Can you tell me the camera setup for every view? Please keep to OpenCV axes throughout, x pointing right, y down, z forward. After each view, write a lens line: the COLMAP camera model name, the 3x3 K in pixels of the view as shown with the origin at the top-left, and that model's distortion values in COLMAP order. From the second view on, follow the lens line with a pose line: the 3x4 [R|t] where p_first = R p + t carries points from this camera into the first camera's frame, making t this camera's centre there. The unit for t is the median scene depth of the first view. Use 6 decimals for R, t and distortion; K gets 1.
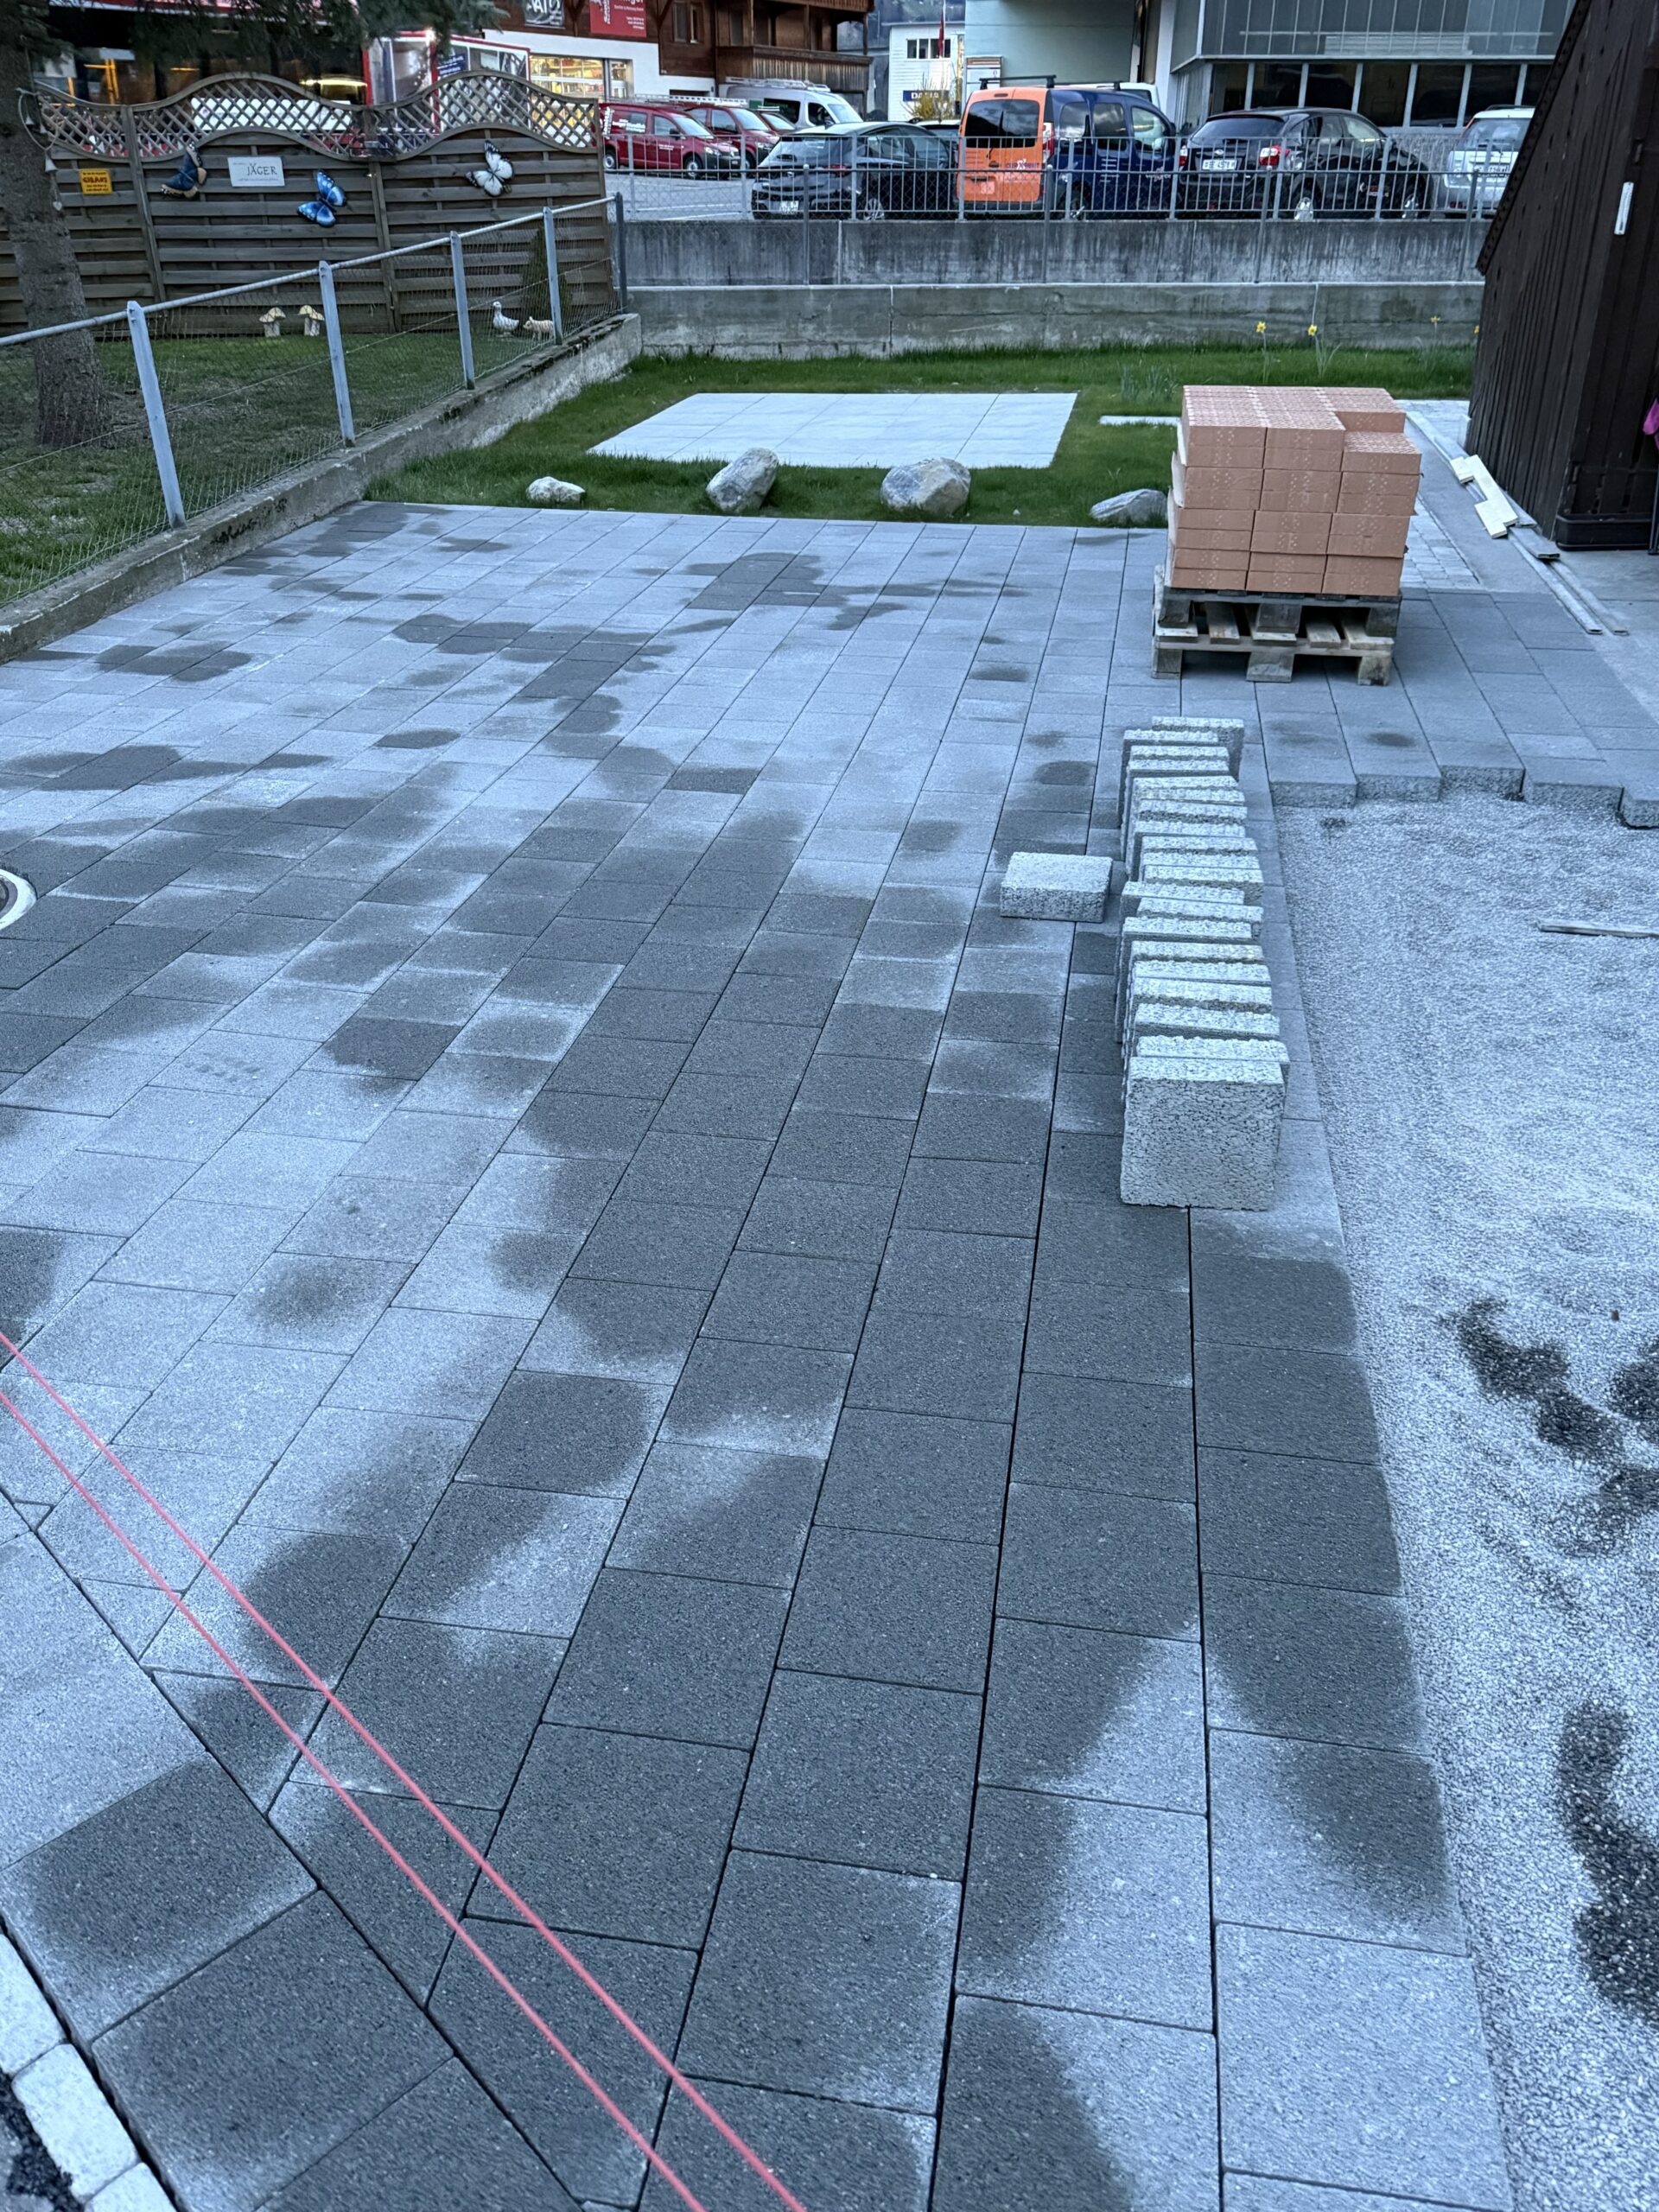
lens RADIAL K [[1686.0, 0, 829.0], [0, 1686.0, 1109.2], [0, 0, 1]] dist [0.092667, -0.009365]
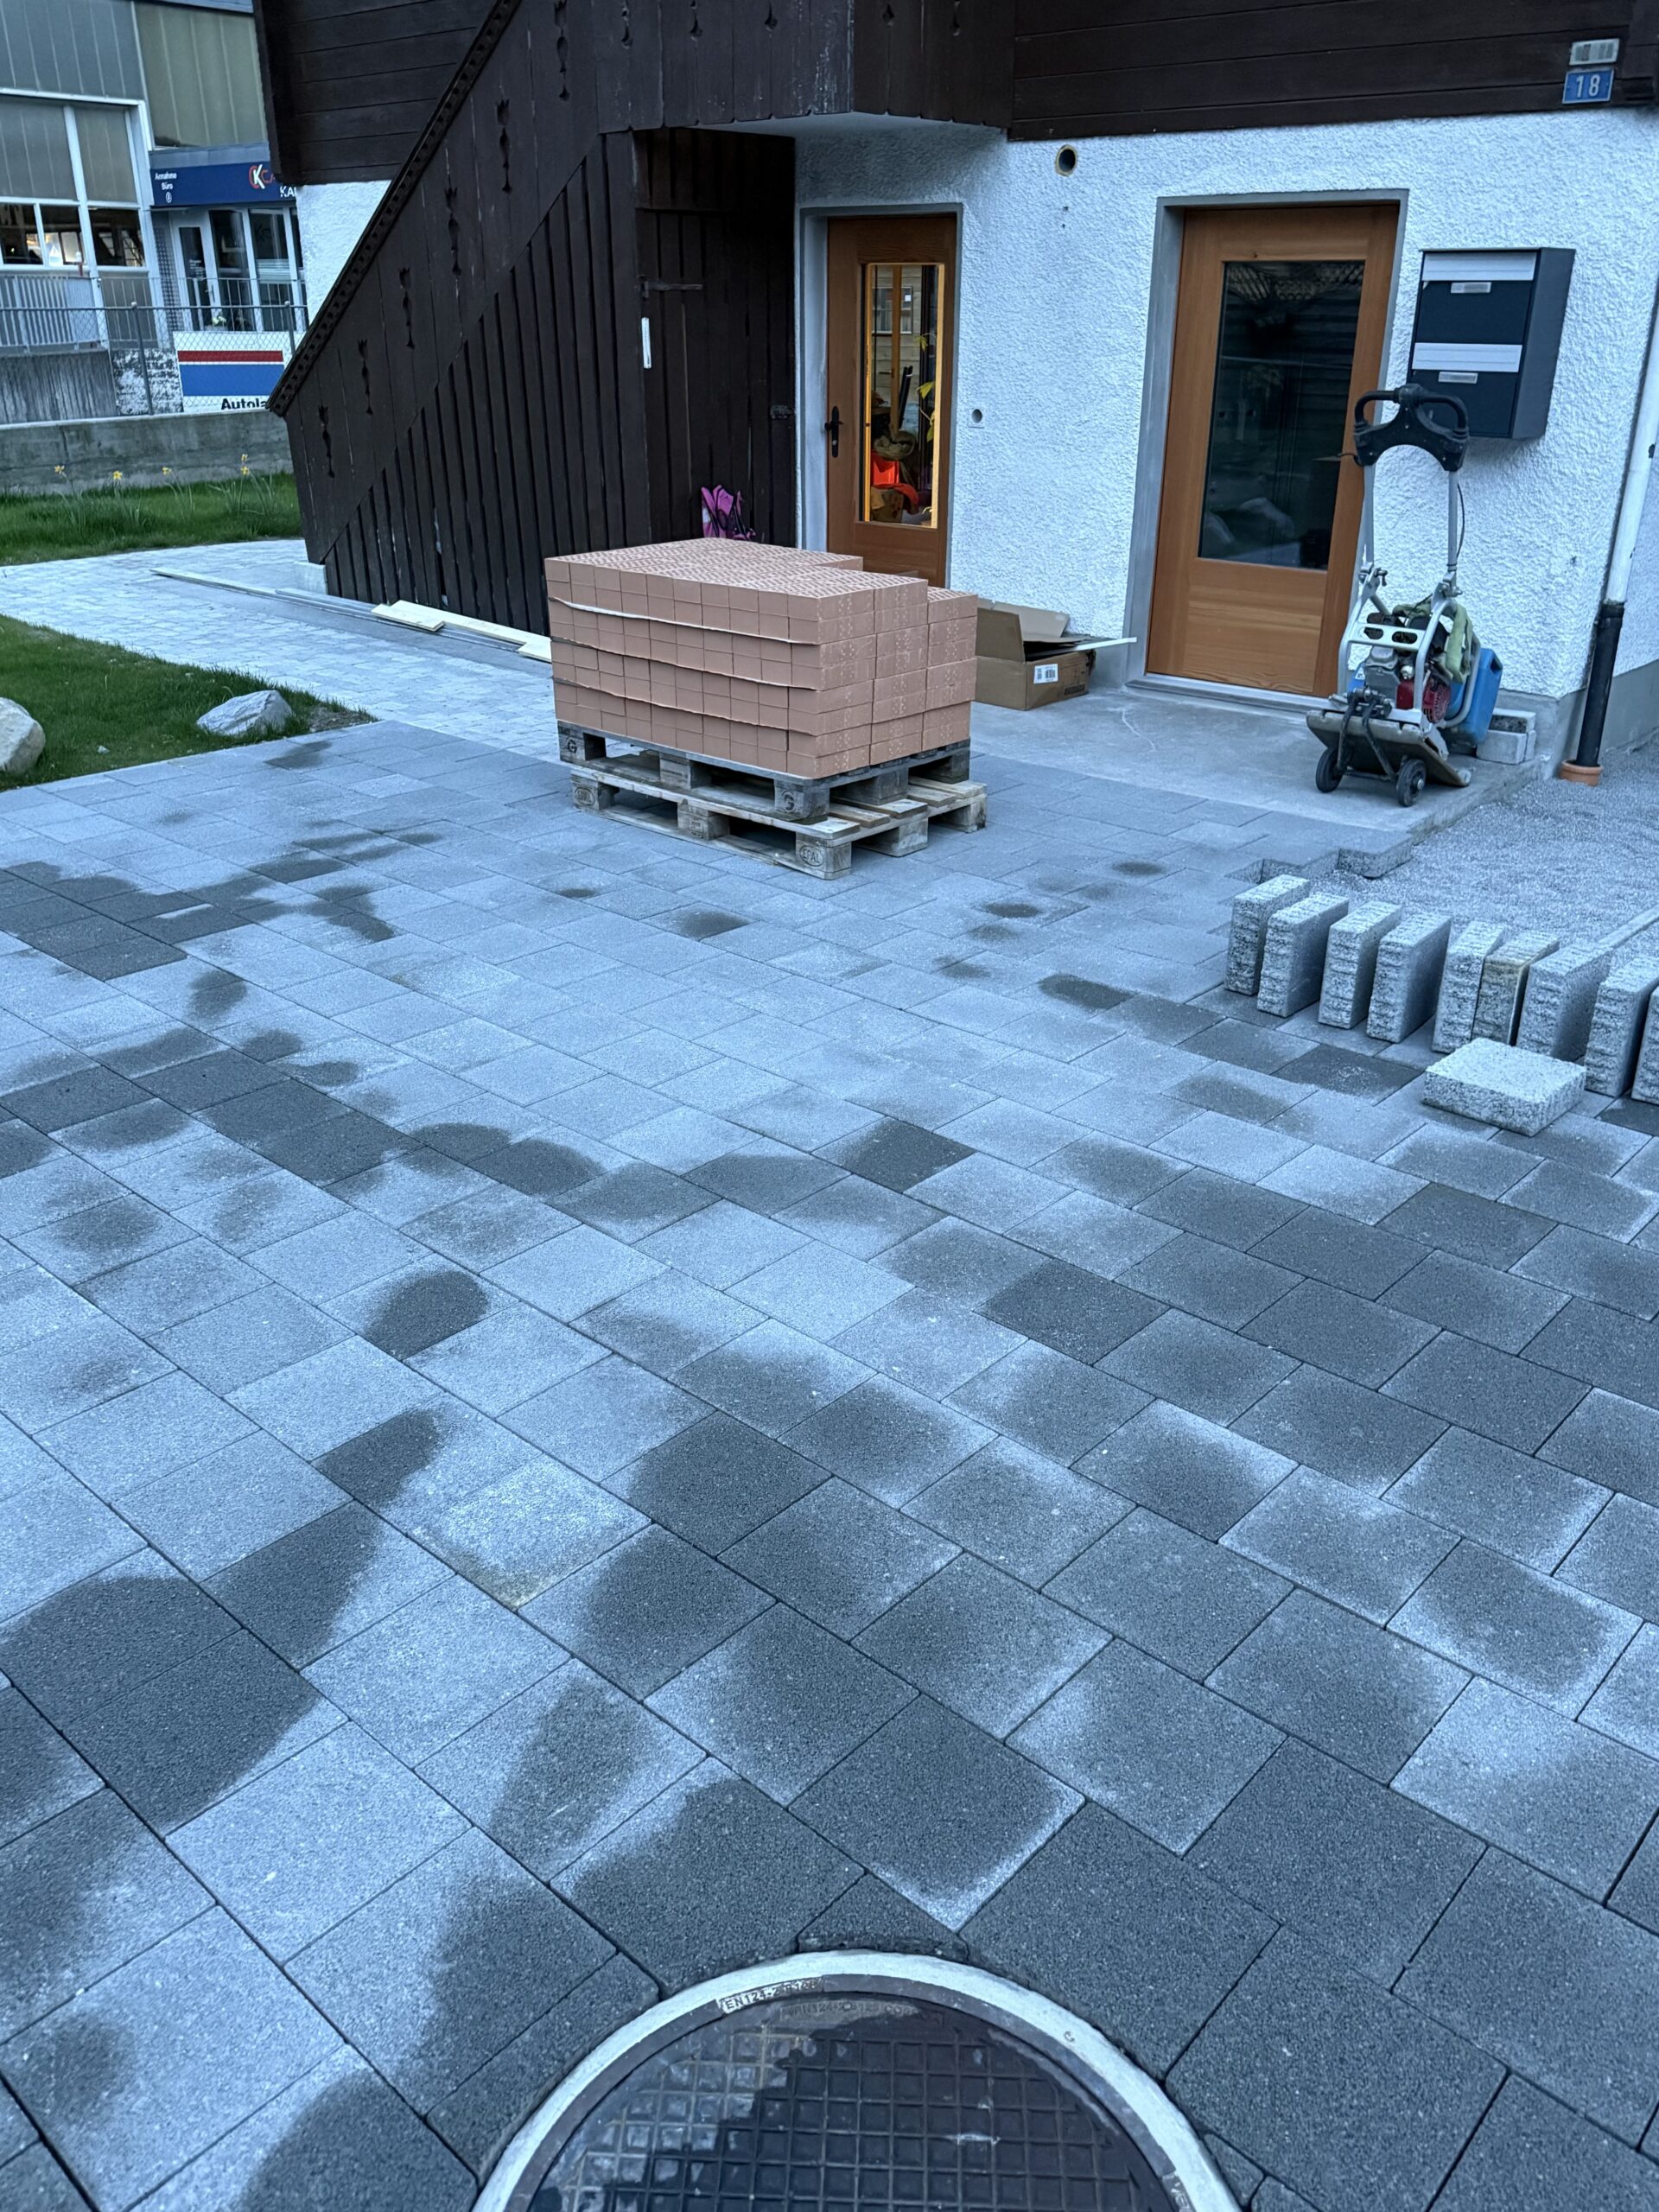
lens RADIAL K [[1686.0, 0, 831.3], [0, 1686.0, 1100.8], [0, 0, 1]] dist [0.092667, -0.009365]
pose [[0.528461, -0.356809, 0.770335, -0.578296], [0.407708, 0.902568, 0.138364, -0.305550], [-0.744650, 0.240952, 0.622446, 0.555191]]
